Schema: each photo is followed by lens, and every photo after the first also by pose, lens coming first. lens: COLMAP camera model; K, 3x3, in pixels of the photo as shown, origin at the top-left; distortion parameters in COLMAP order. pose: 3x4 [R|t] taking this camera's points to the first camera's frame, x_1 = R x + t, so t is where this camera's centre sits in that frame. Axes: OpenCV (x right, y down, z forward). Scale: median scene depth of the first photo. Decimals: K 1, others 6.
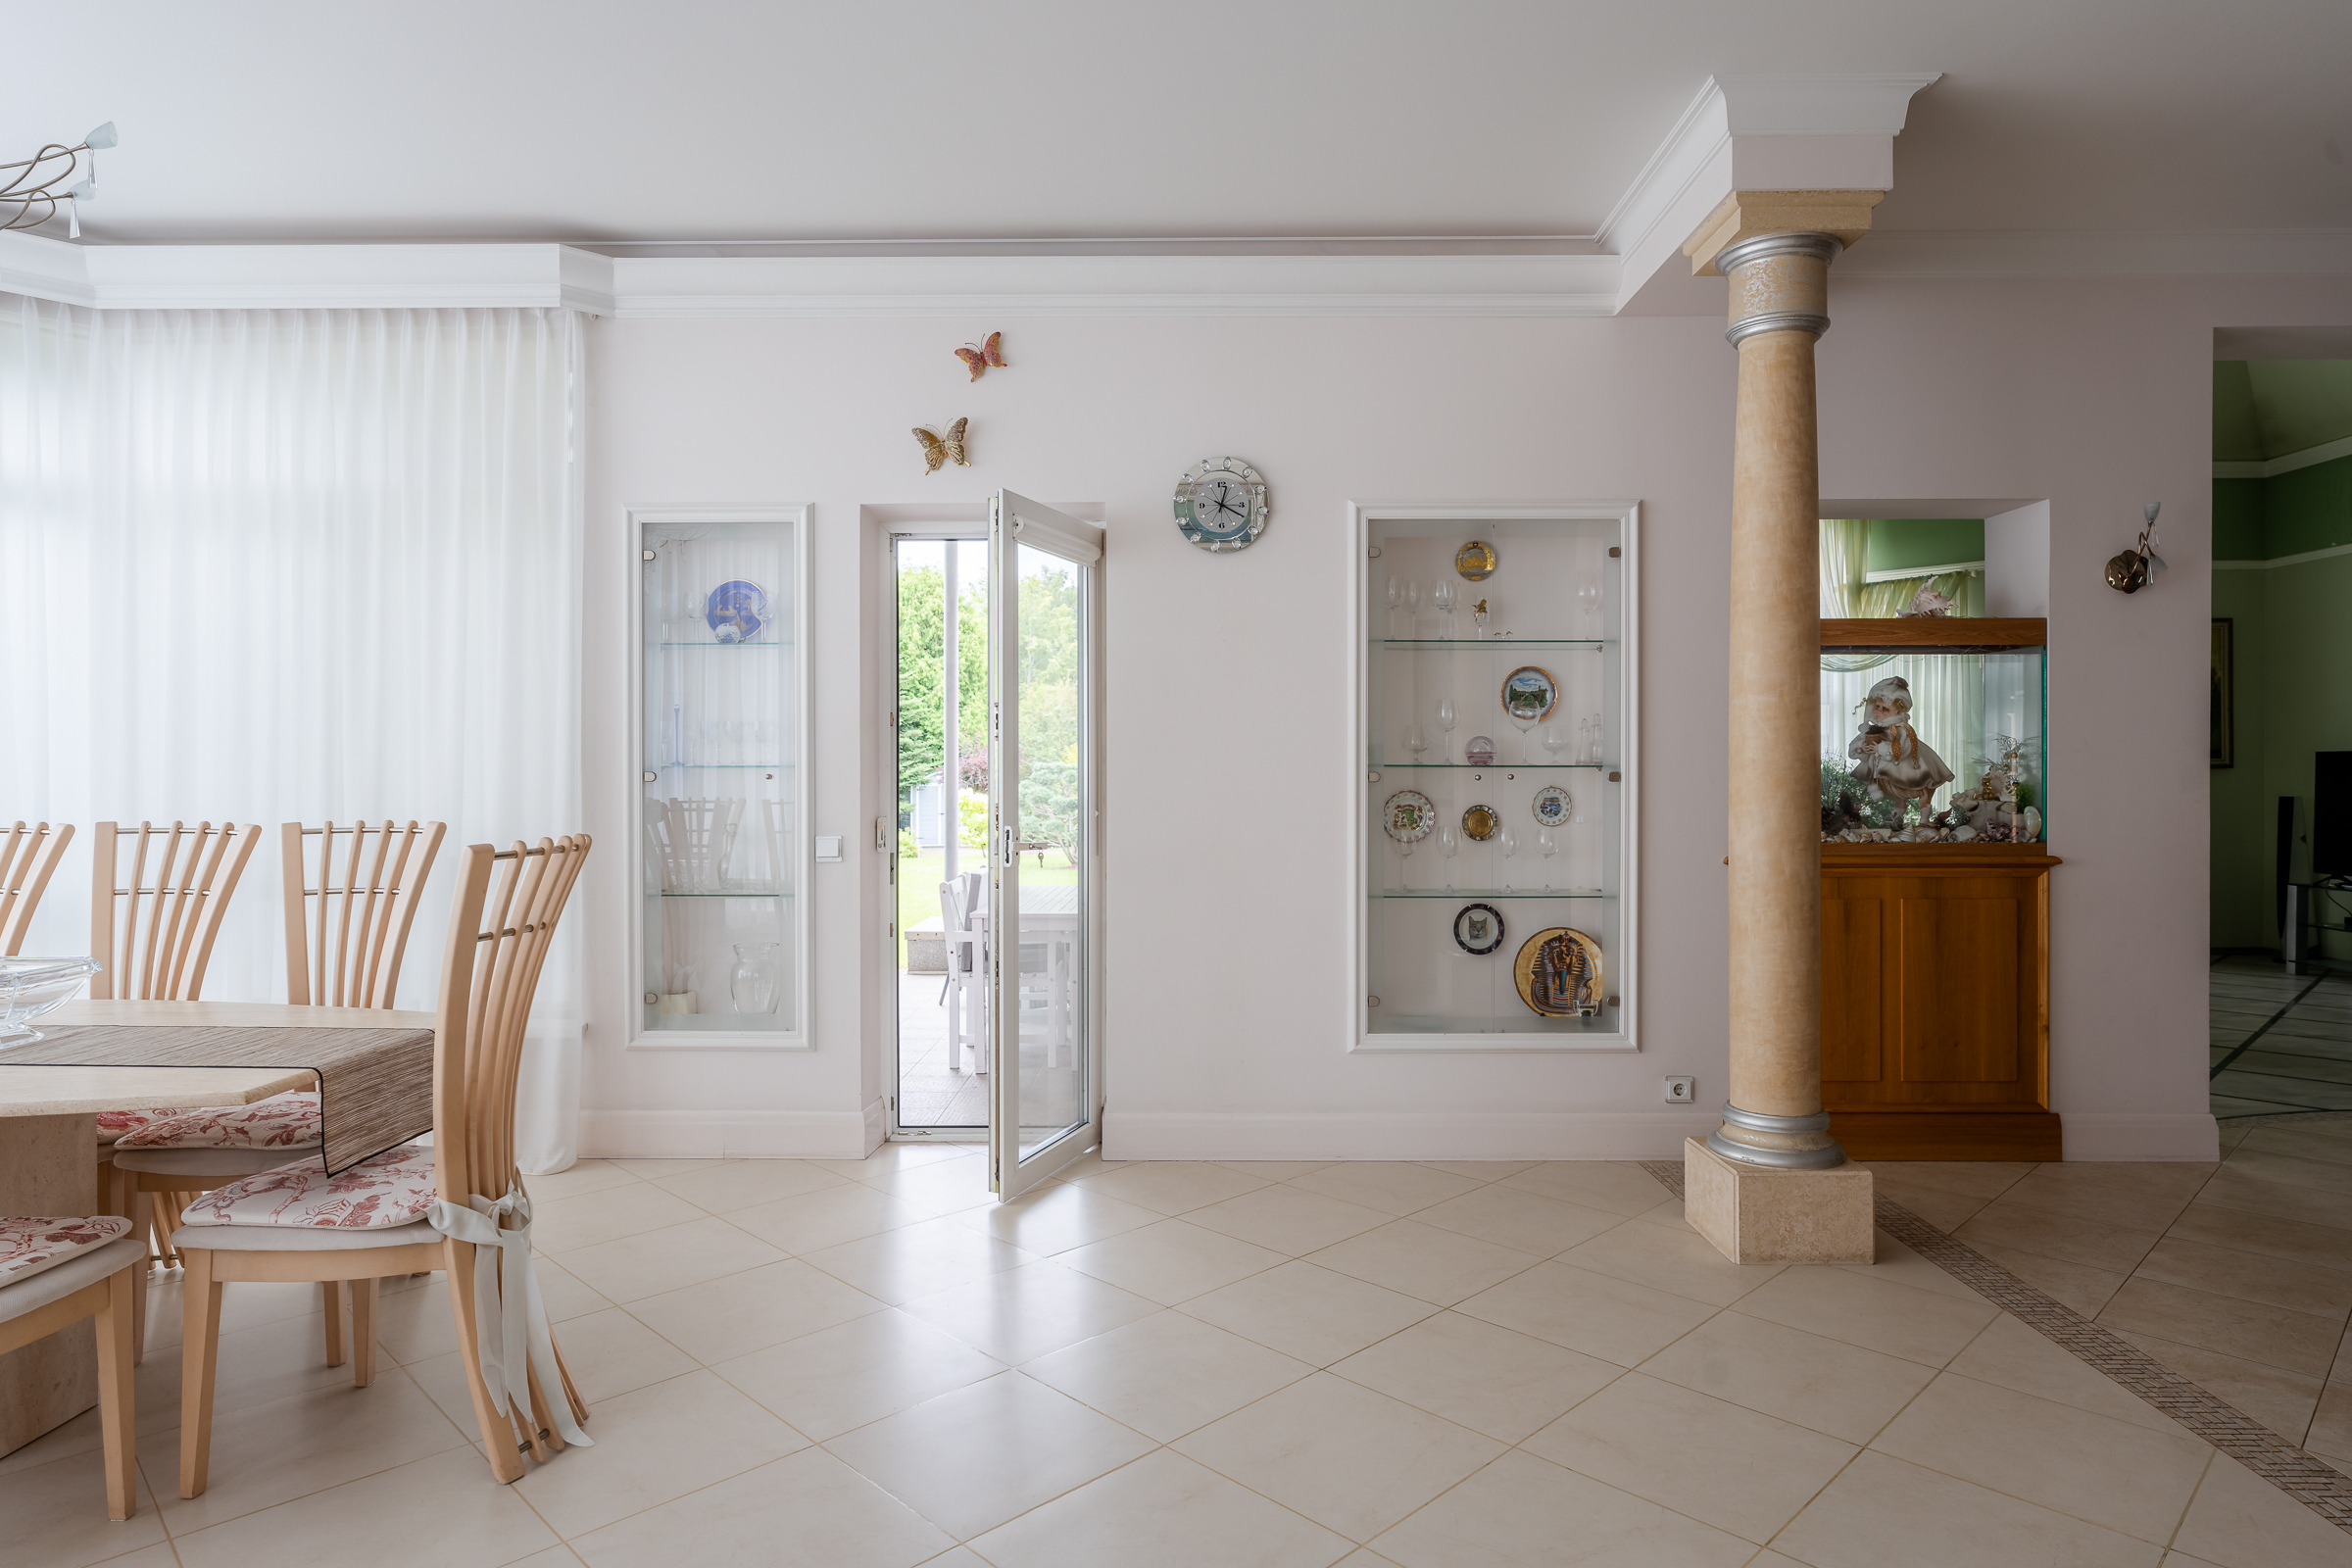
lens RADIAL K [[1370.7, 0, 1183.8], [0, 1370.7, 791.1], [0, 0, 1]] dist [0.003626, 0.003481]
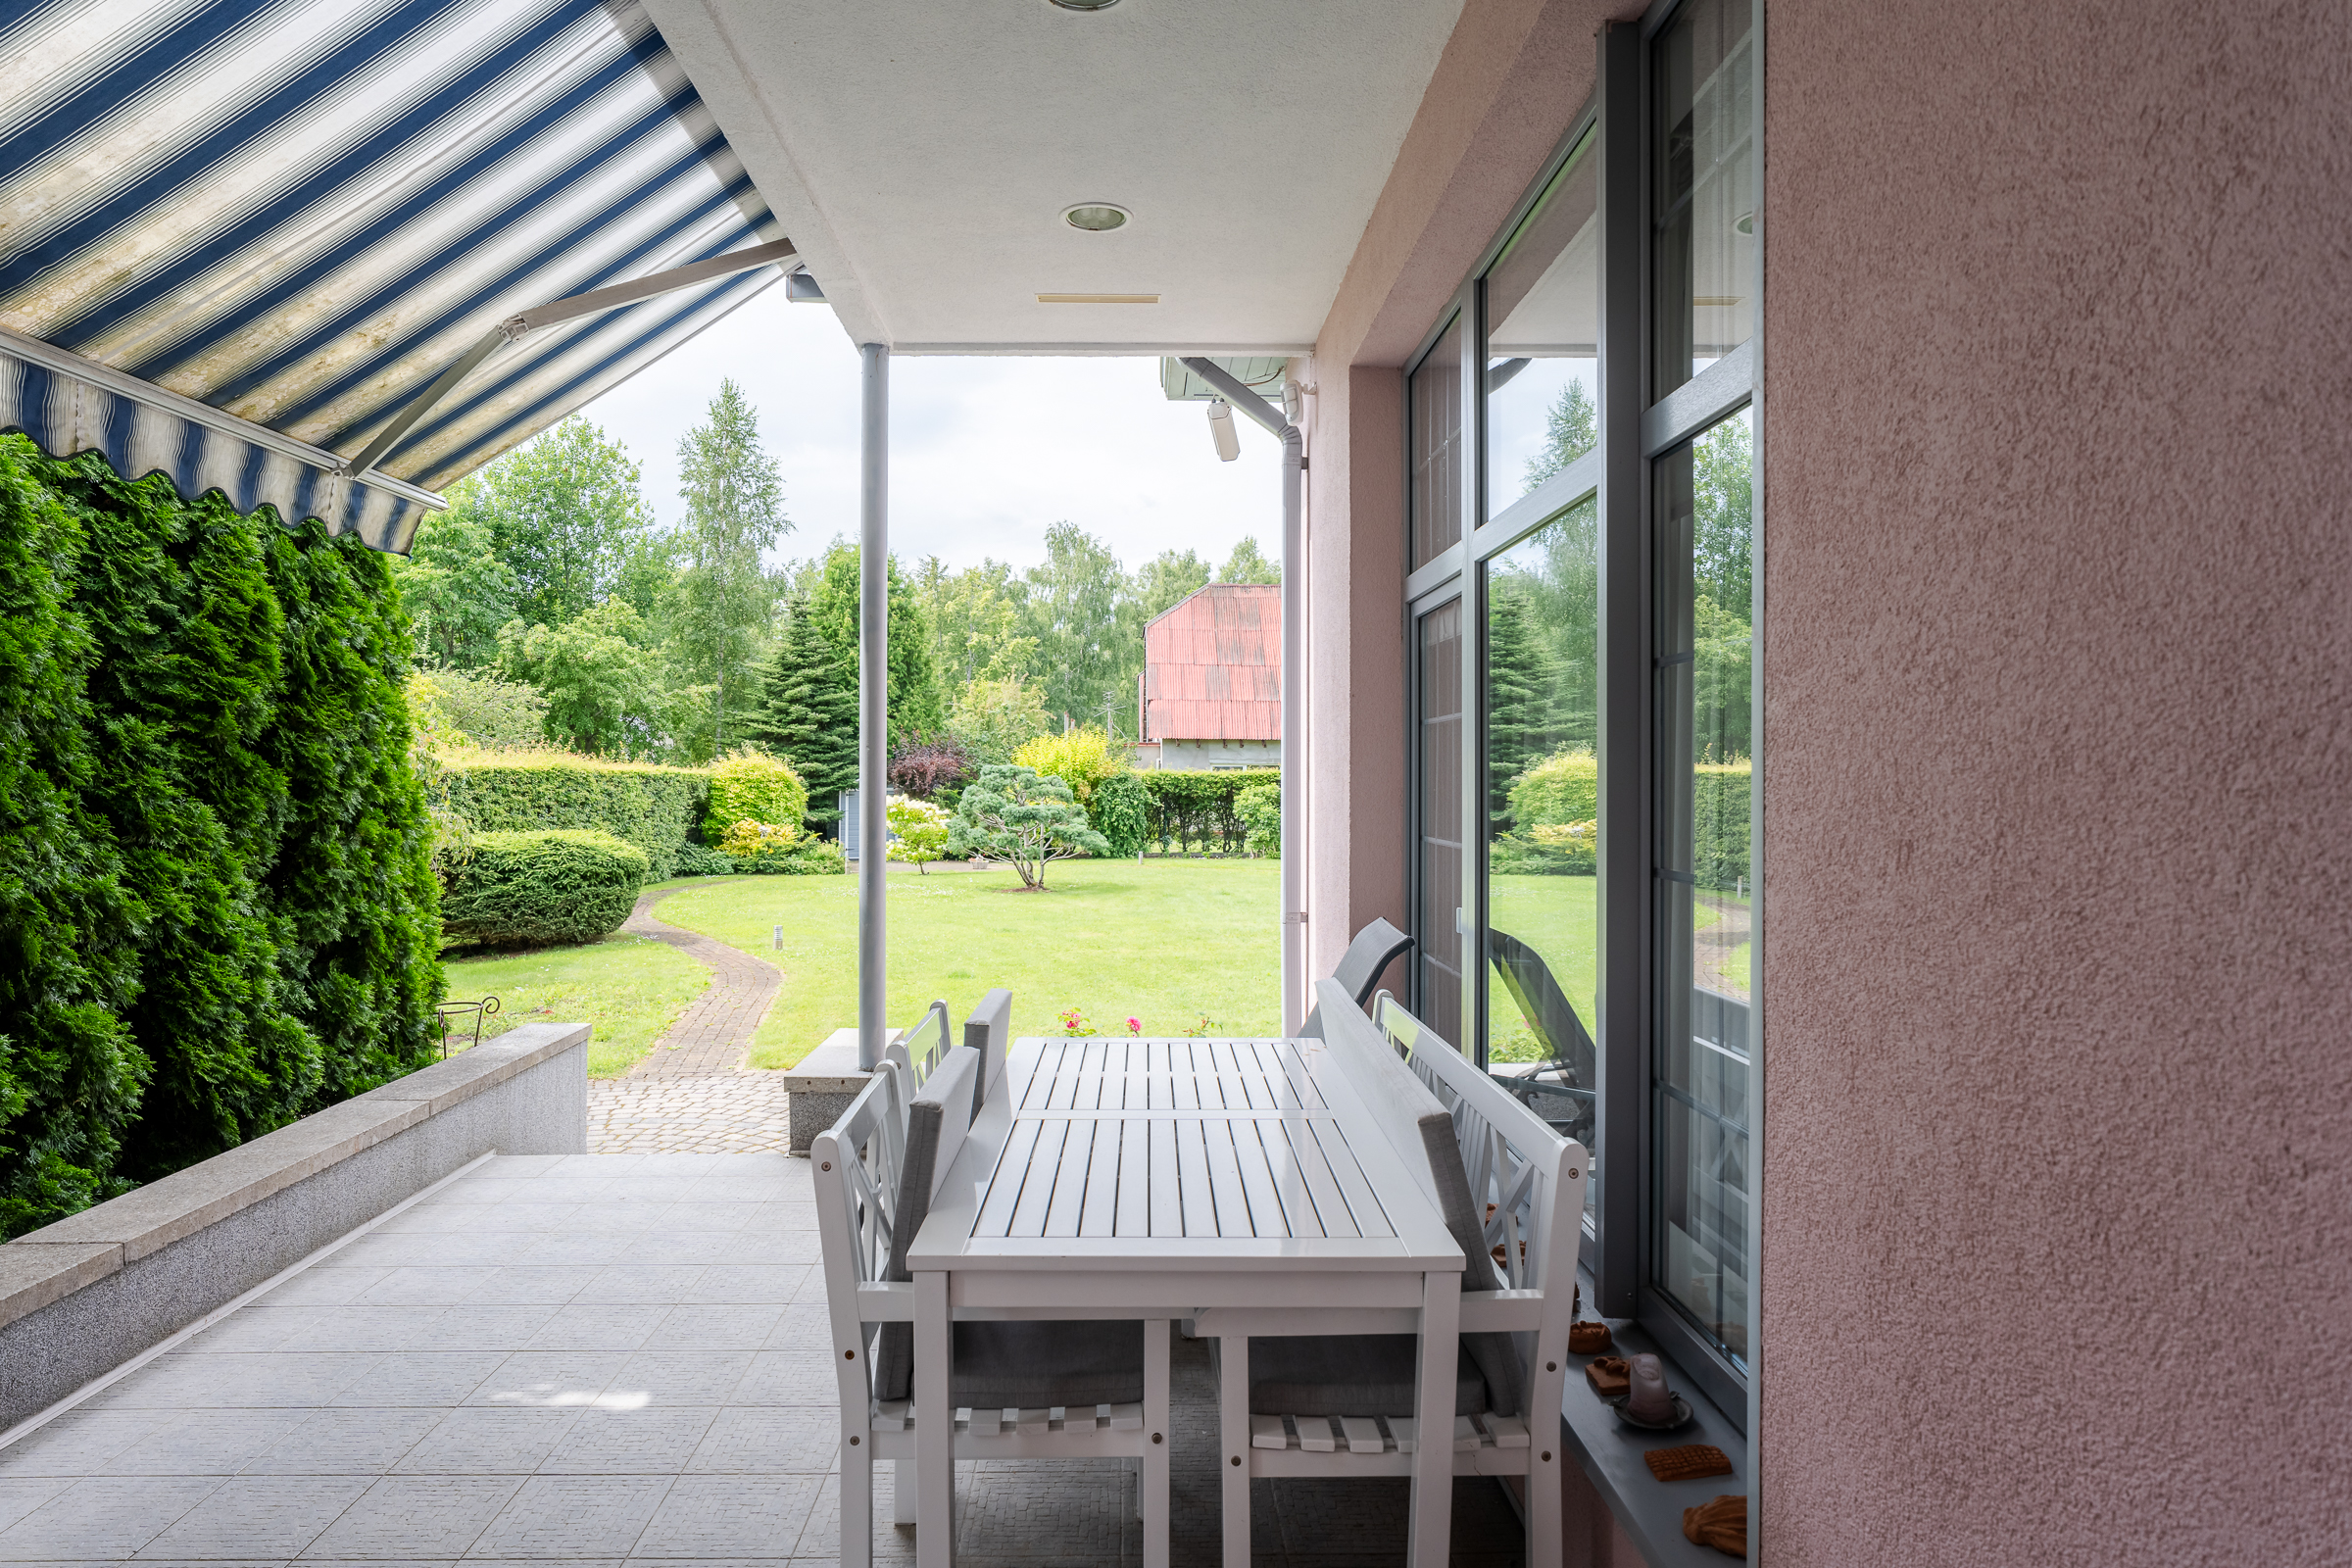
lens RADIAL K [[1325.0, 0, 1170.1], [0, 1325.0, 782.0], [0, 0, 1]] dist [-0.000378, 0.000057]
pose [[0.999085, 0.008098, 0.041989, -0.025670], [-0.007771, 0.999938, -0.007937, -0.004276], [-0.042050, 0.007604, 0.999087, 0.163825]]
